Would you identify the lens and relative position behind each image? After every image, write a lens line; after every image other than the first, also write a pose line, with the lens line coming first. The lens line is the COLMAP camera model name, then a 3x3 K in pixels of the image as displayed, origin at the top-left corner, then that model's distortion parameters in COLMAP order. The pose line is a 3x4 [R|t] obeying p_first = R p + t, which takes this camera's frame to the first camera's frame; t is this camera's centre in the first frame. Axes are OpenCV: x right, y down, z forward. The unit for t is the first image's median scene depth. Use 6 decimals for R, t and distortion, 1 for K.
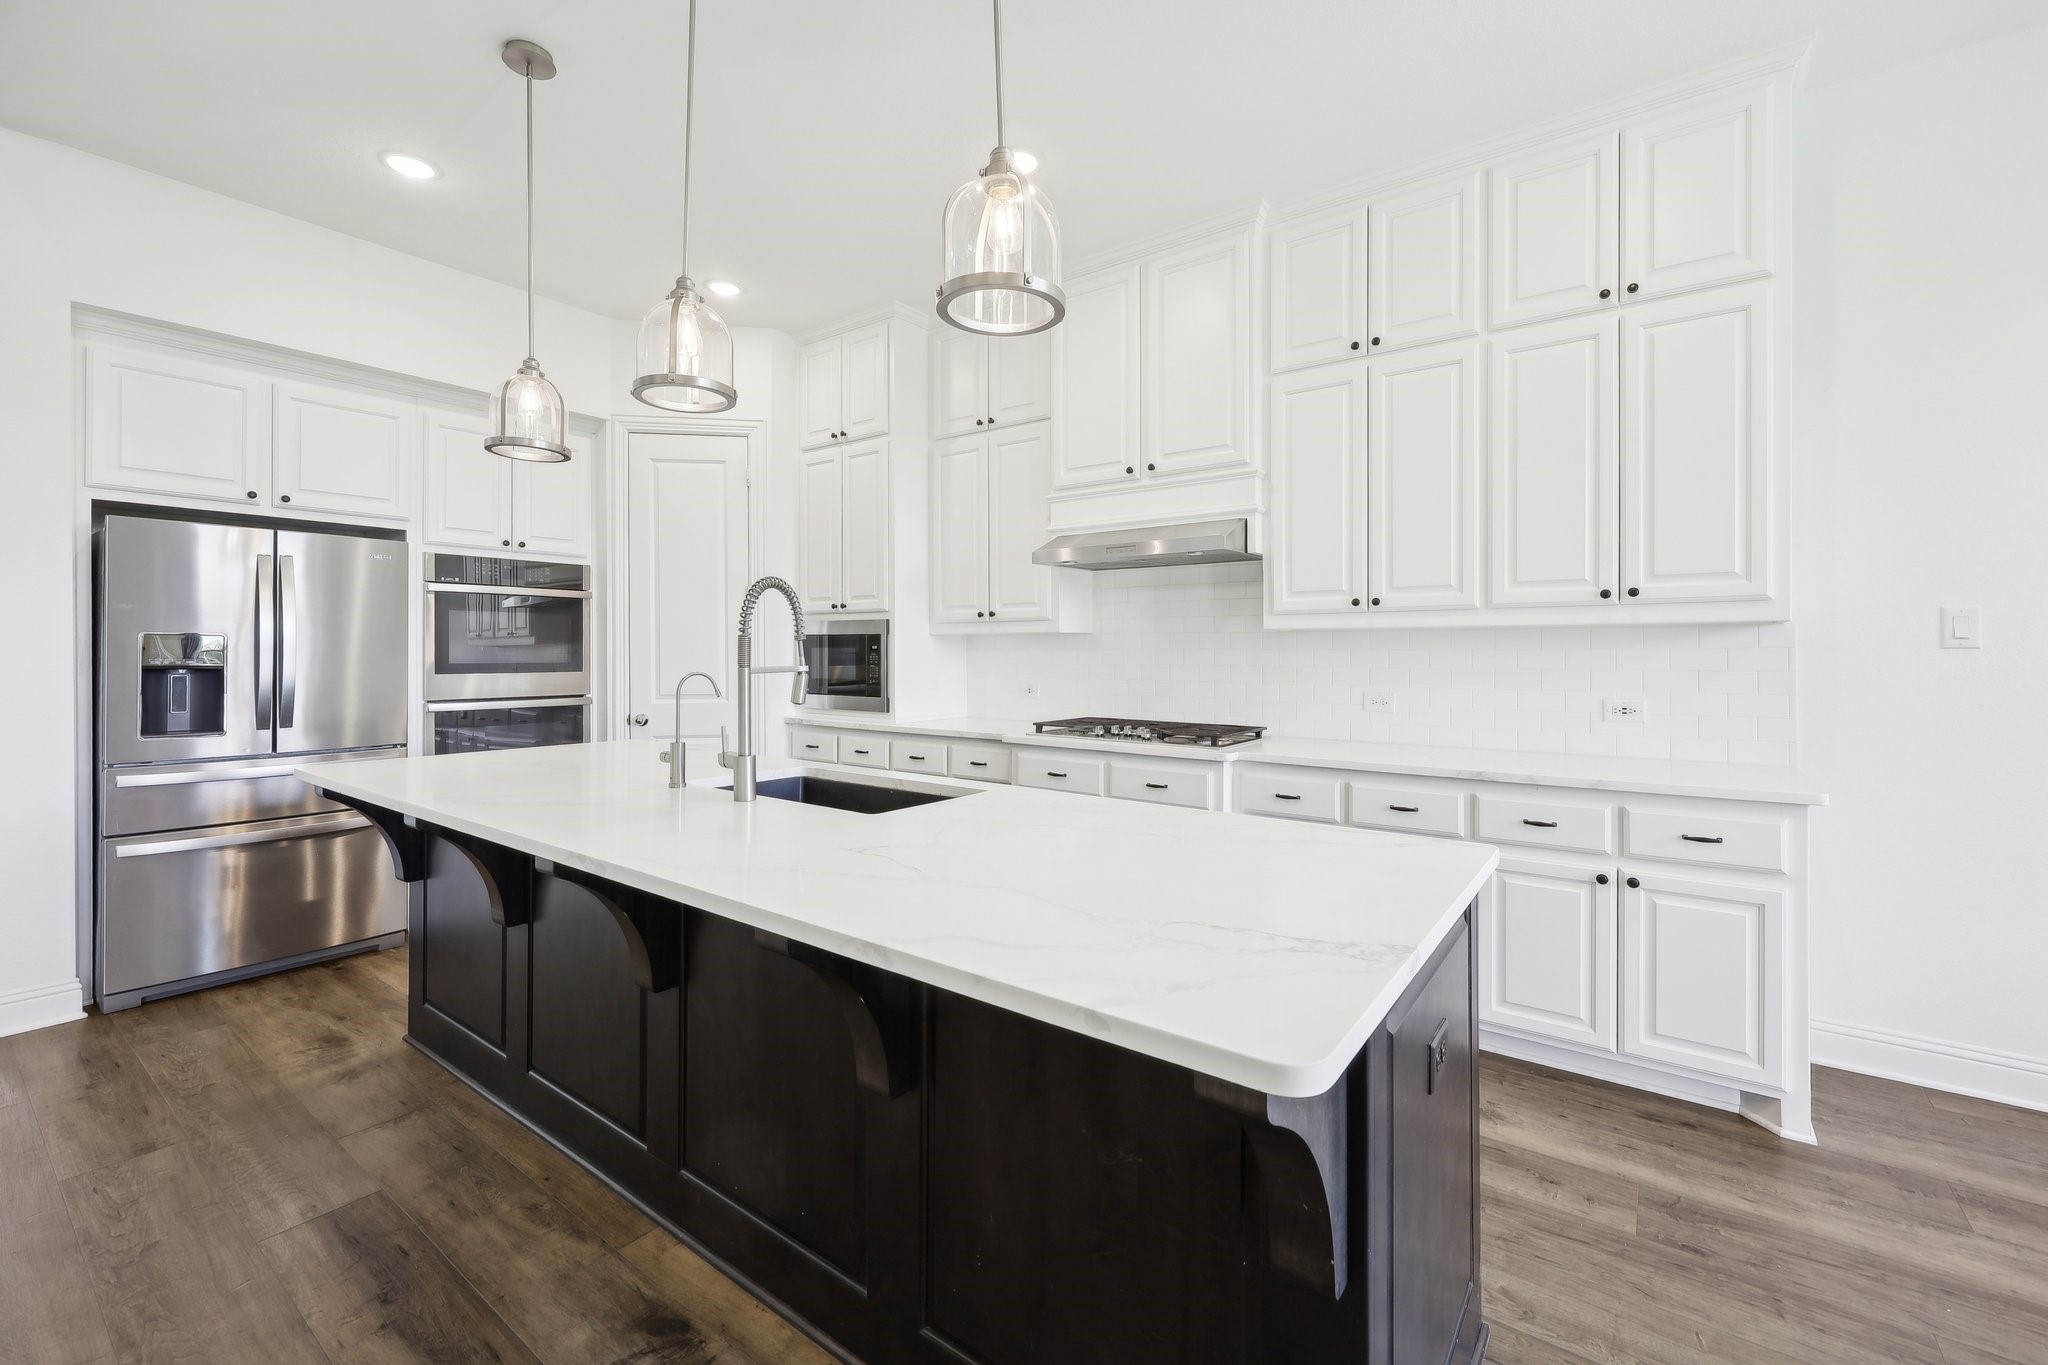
lens RADIAL K [[841.1, 0, 1055.3], [0, 841.1, 667.2], [0, 0, 1]] dist [0.007695, -0.000503]
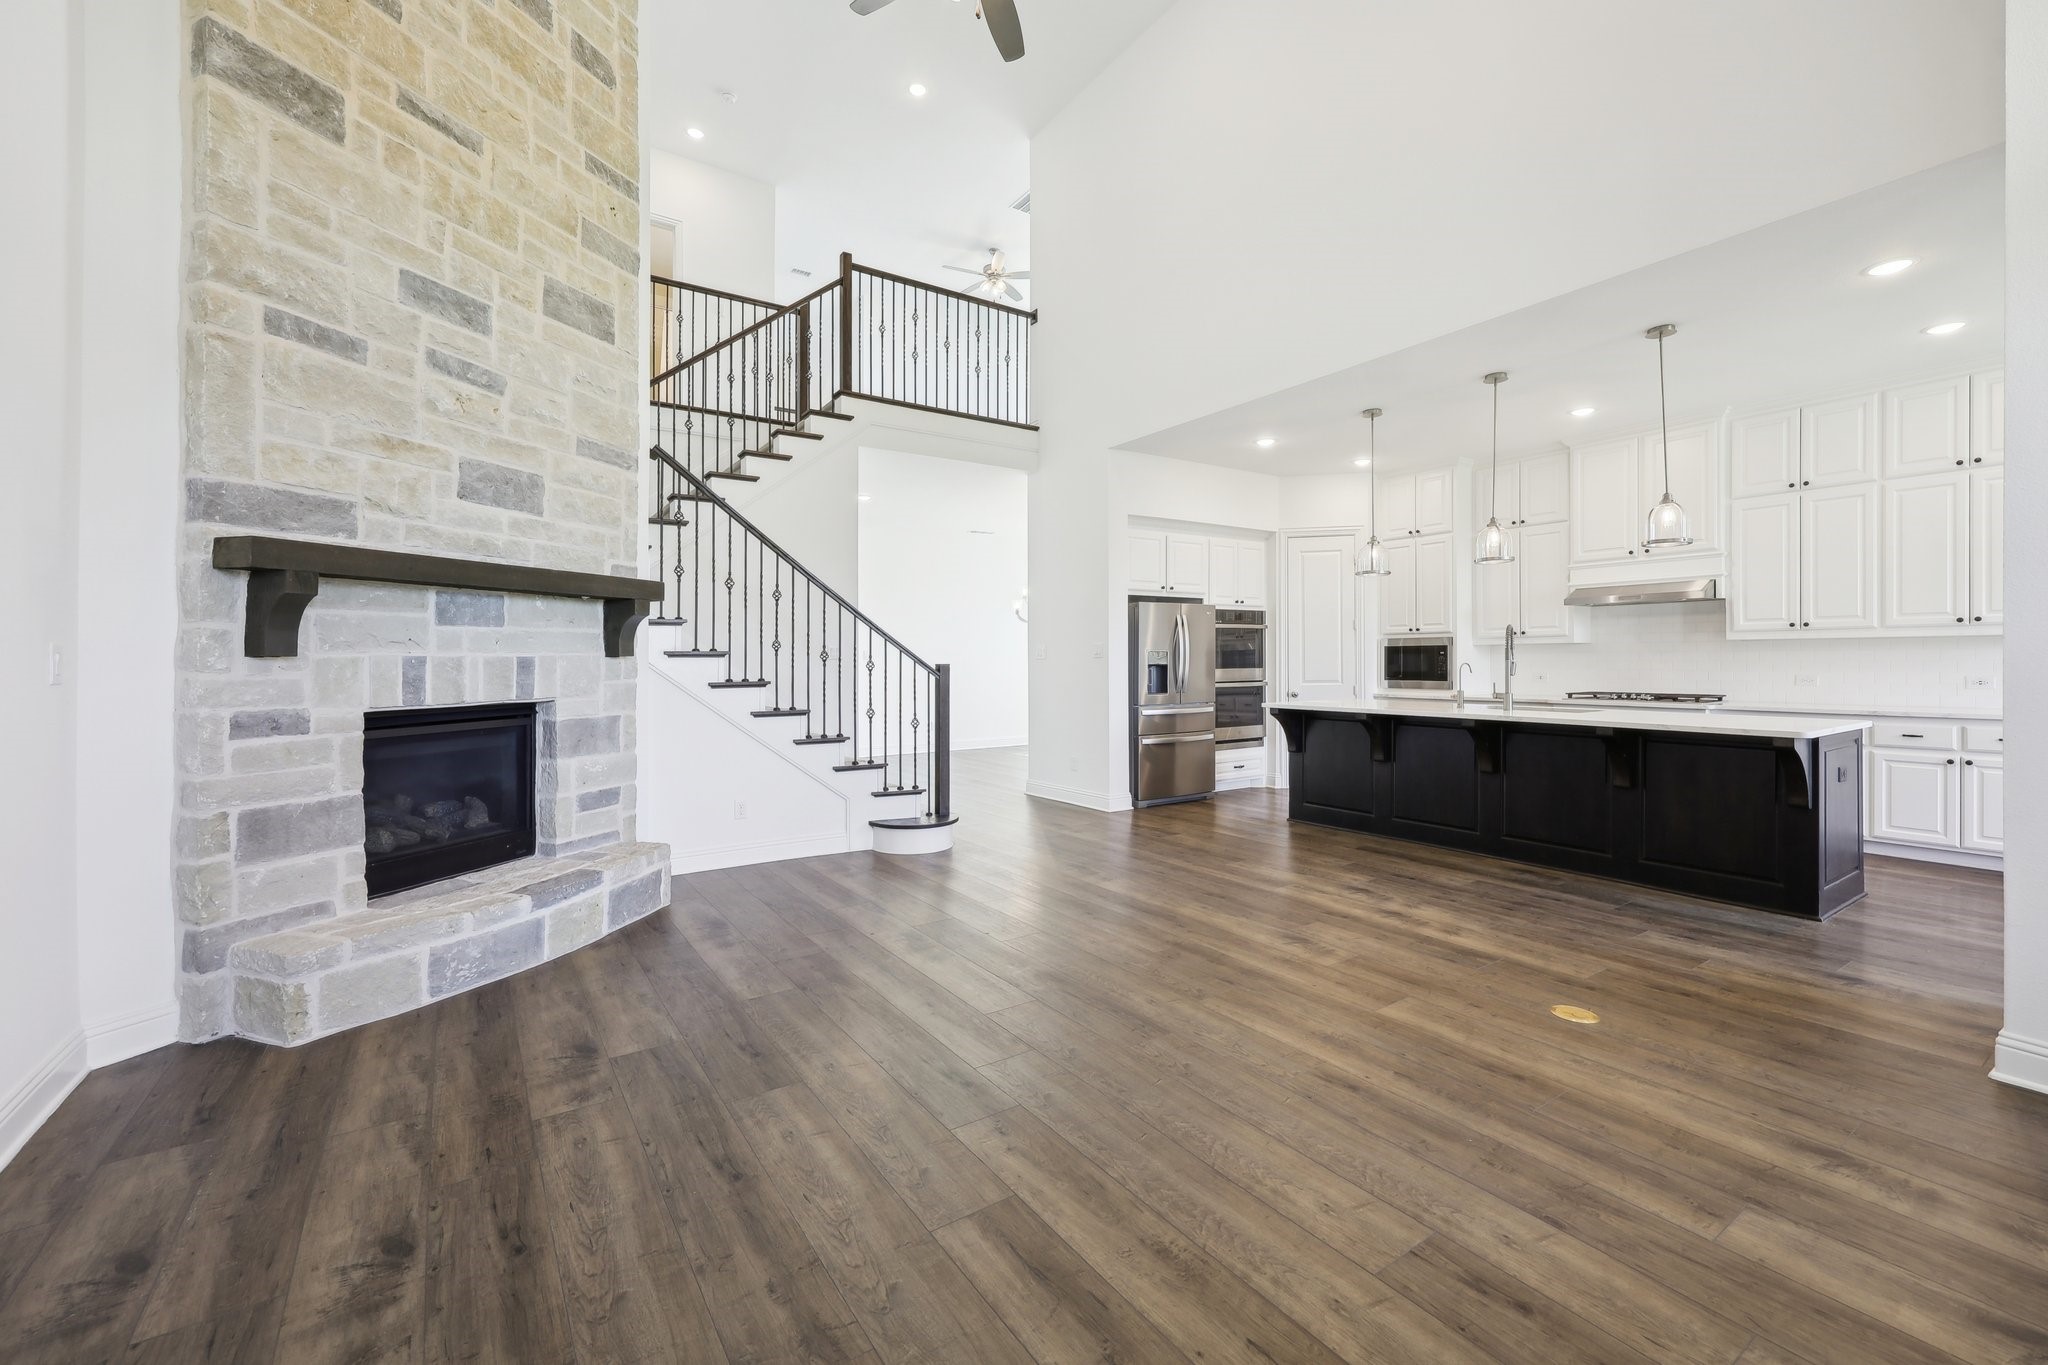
lens RADIAL K [[841.1, 0, 1043.0], [0, 841.1, 678.8], [0, 0, 1]] dist [0.007695, -0.000503]
pose [[0.943131, -0.006250, -0.332363, -0.539037], [0.010501, 0.999884, 0.010996, 0.002861], [0.332256, -0.013861, 0.943087, -1.210244]]
